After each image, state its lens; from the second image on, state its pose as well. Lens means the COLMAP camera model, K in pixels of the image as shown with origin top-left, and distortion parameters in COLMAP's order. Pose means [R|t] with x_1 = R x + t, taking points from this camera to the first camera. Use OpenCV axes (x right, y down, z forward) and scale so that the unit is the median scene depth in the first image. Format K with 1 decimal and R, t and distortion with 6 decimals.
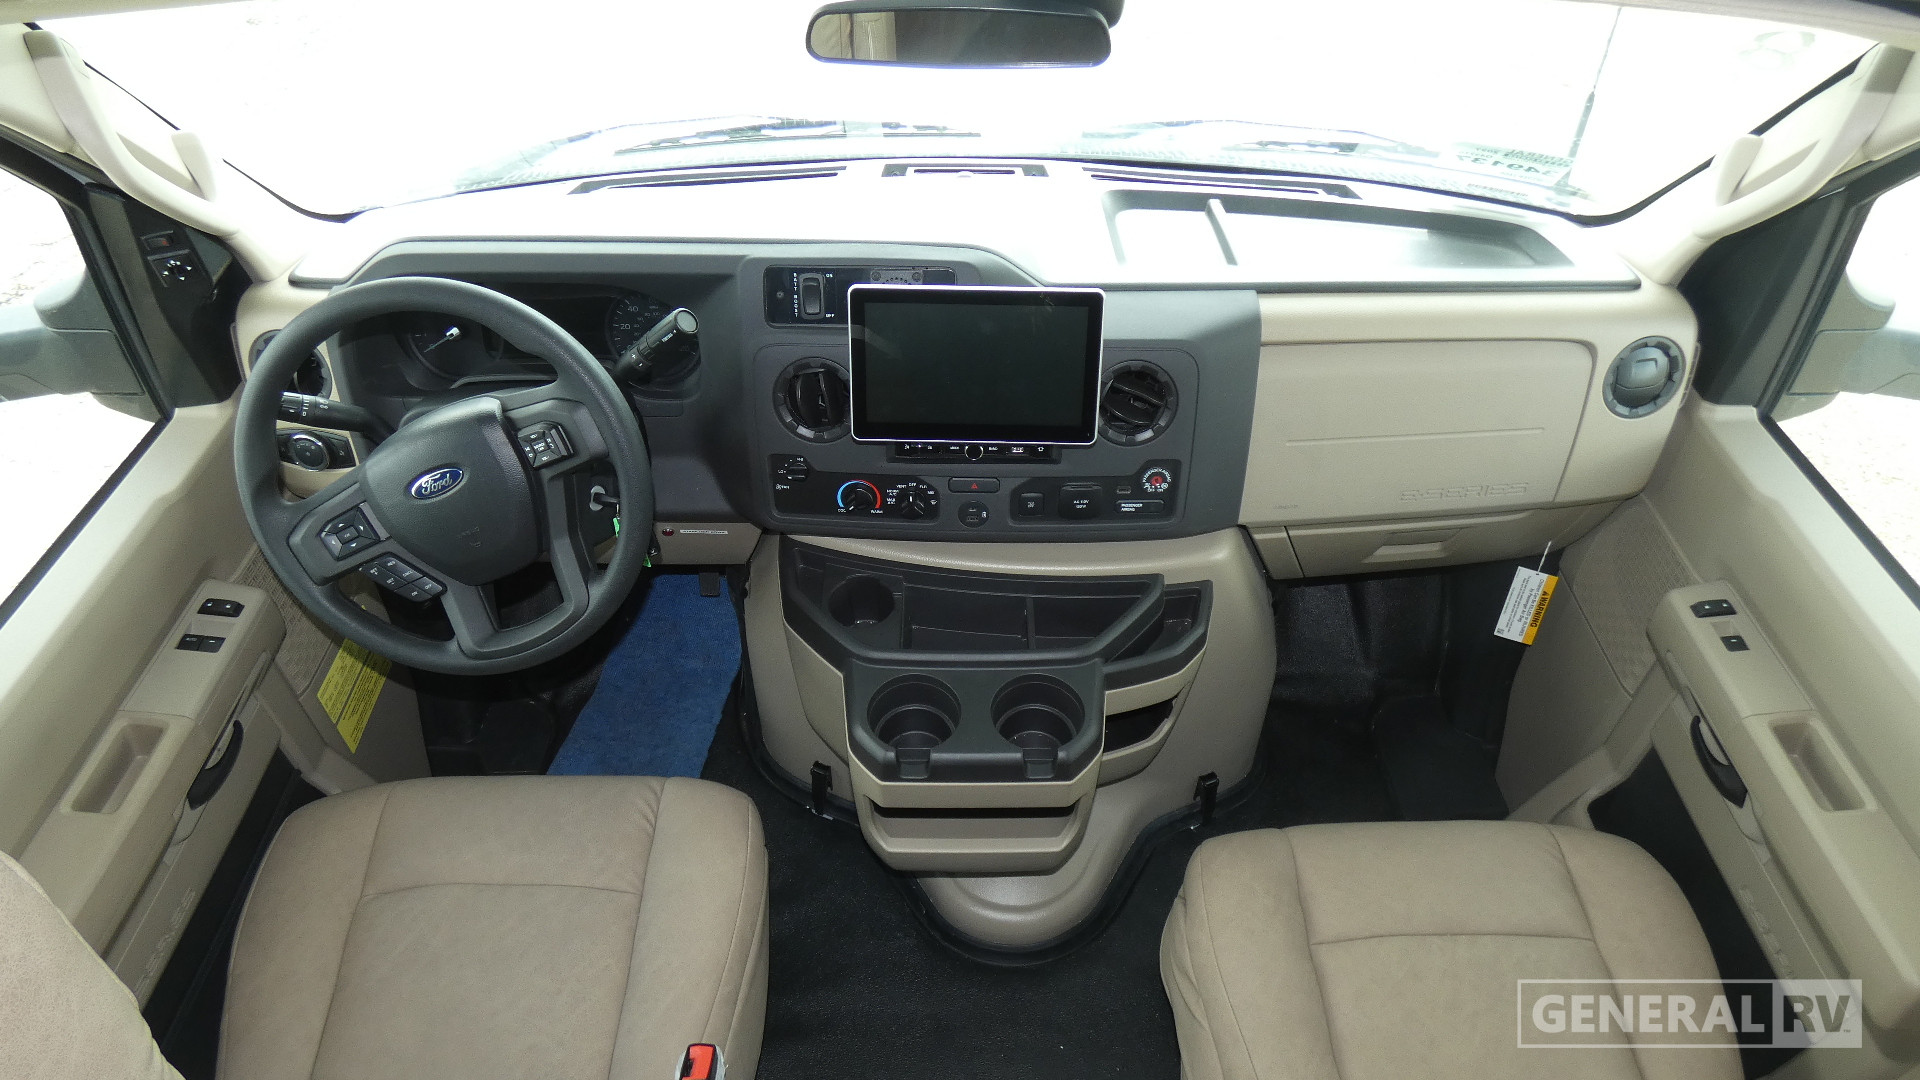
lens RADIAL K [[1150.0, 0, 963.4], [0, 1150.0, 541.5], [0, 0, 1]] dist [-0.003662, 0.001890]
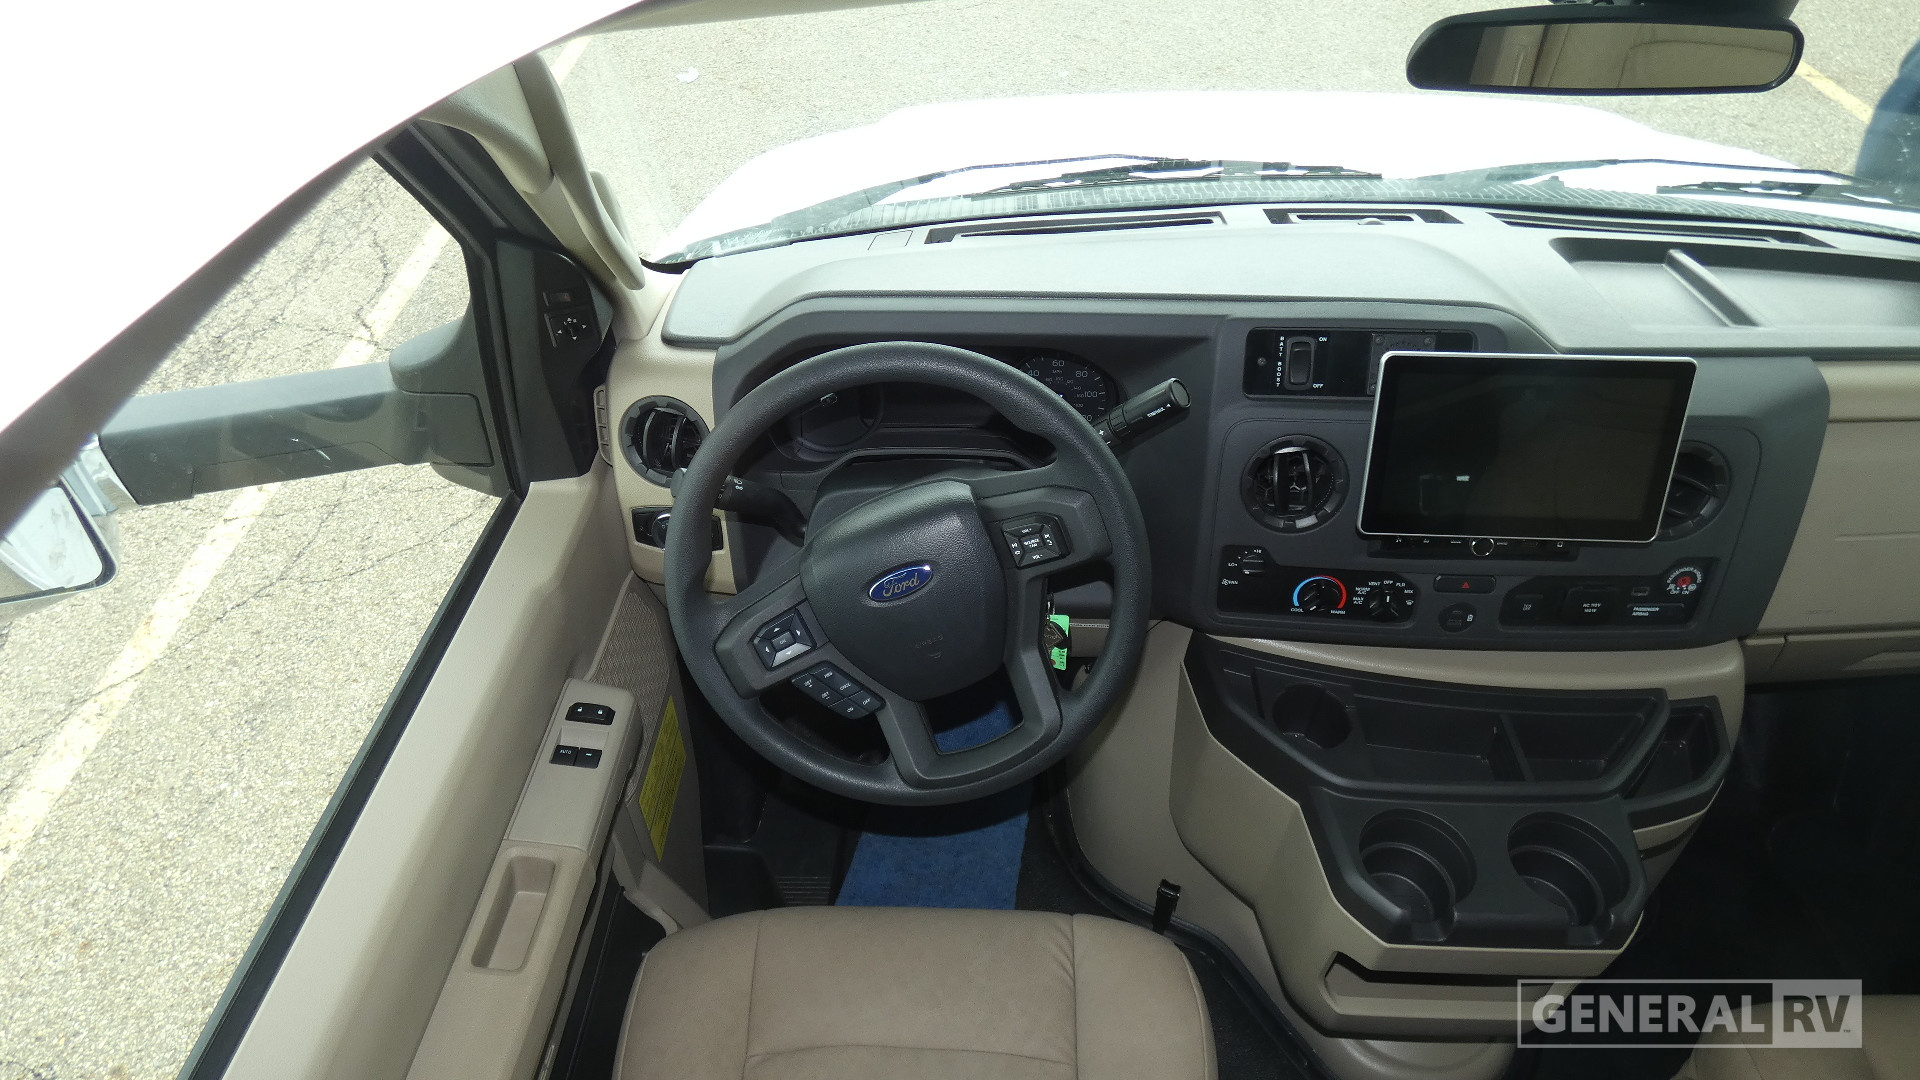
lens RADIAL K [[1150.0, 0, 956.0], [0, 1150.0, 540.4], [0, 0, 1]] dist [-0.003662, 0.001890]
pose [[0.998925, 0.012293, -0.044688, -0.323910], [-0.013914, 0.999249, -0.036163, -0.044609], [0.044210, 0.036746, 0.998346, 0.134409]]
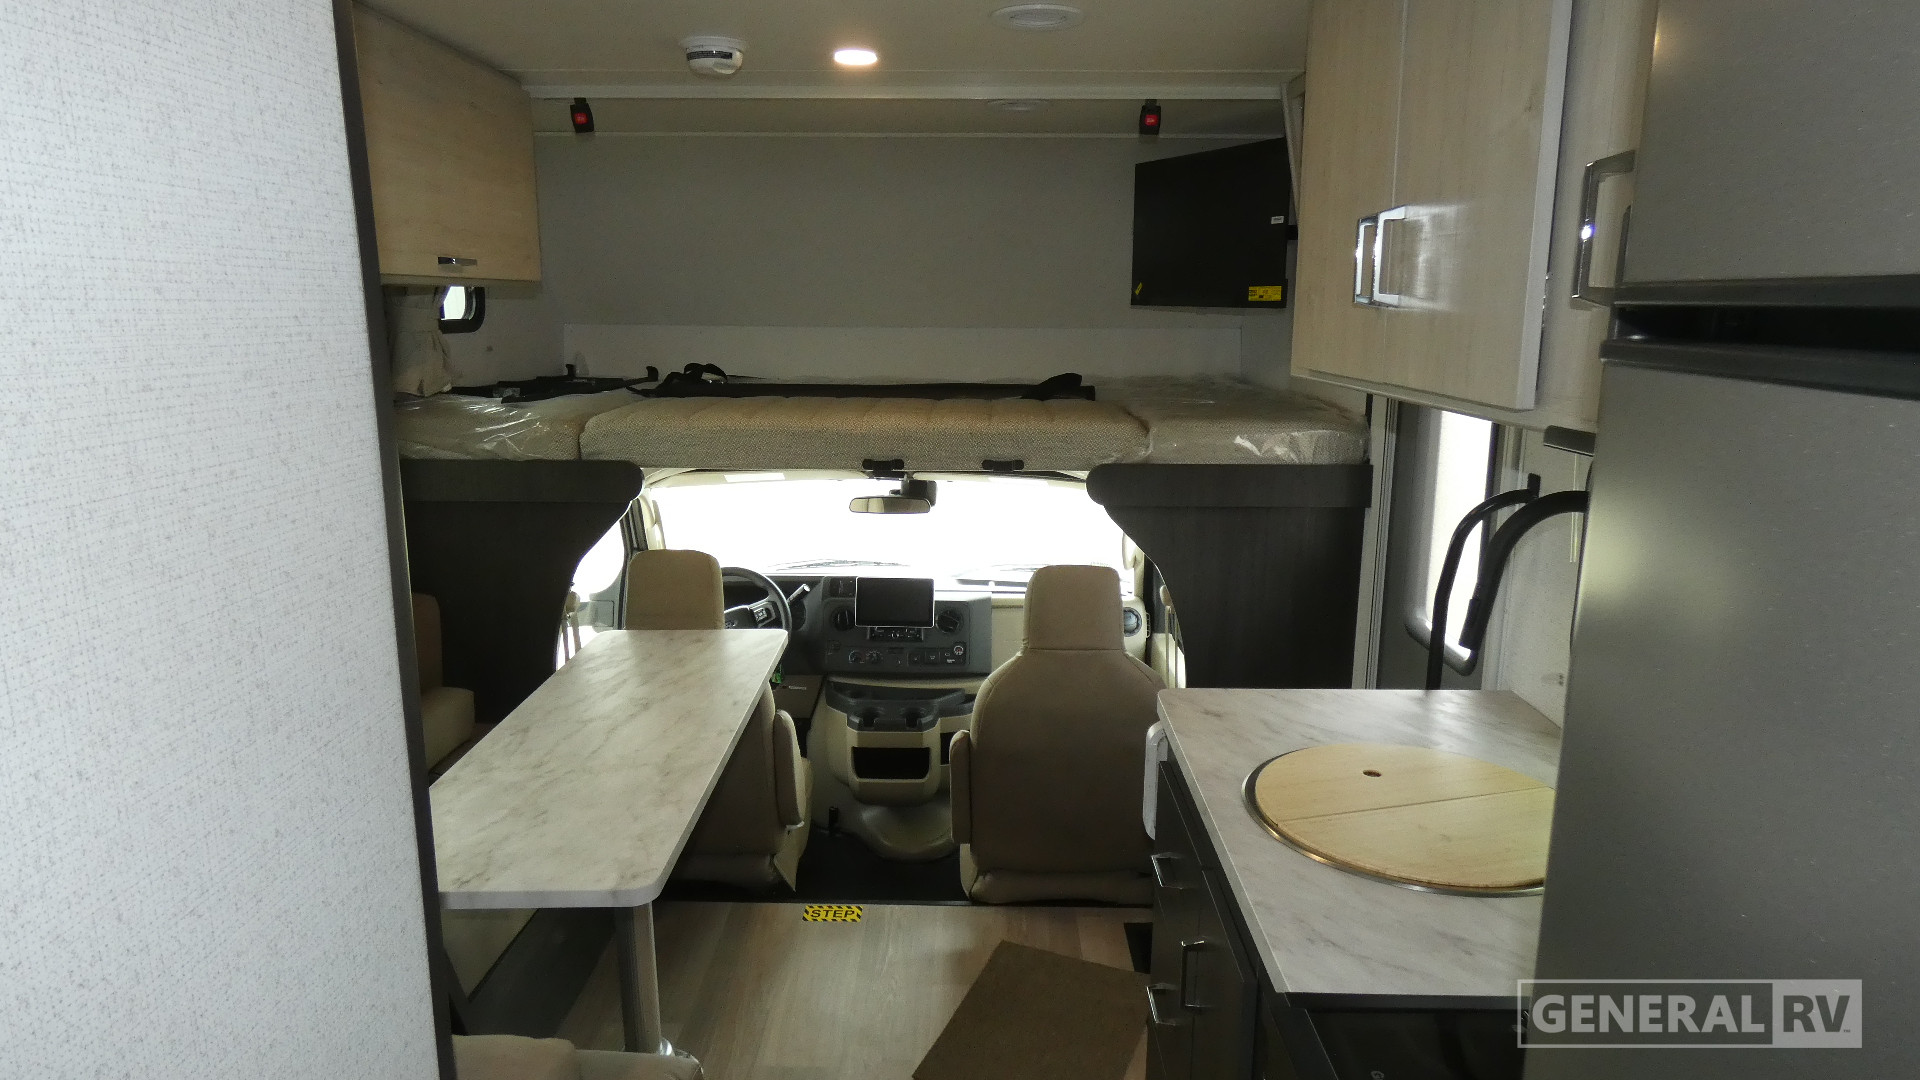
lens RADIAL K [[1150.0, 0, 965.6], [0, 1150.0, 539.7], [0, 0, 1]] dist [-0.003662, 0.001890]
pose [[0.999814, 0.002551, -0.019126, 0.238209], [-0.012372, 0.845368, -0.534042, 1.252417], [0.014806, 0.534179, 0.845242, -1.594741]]
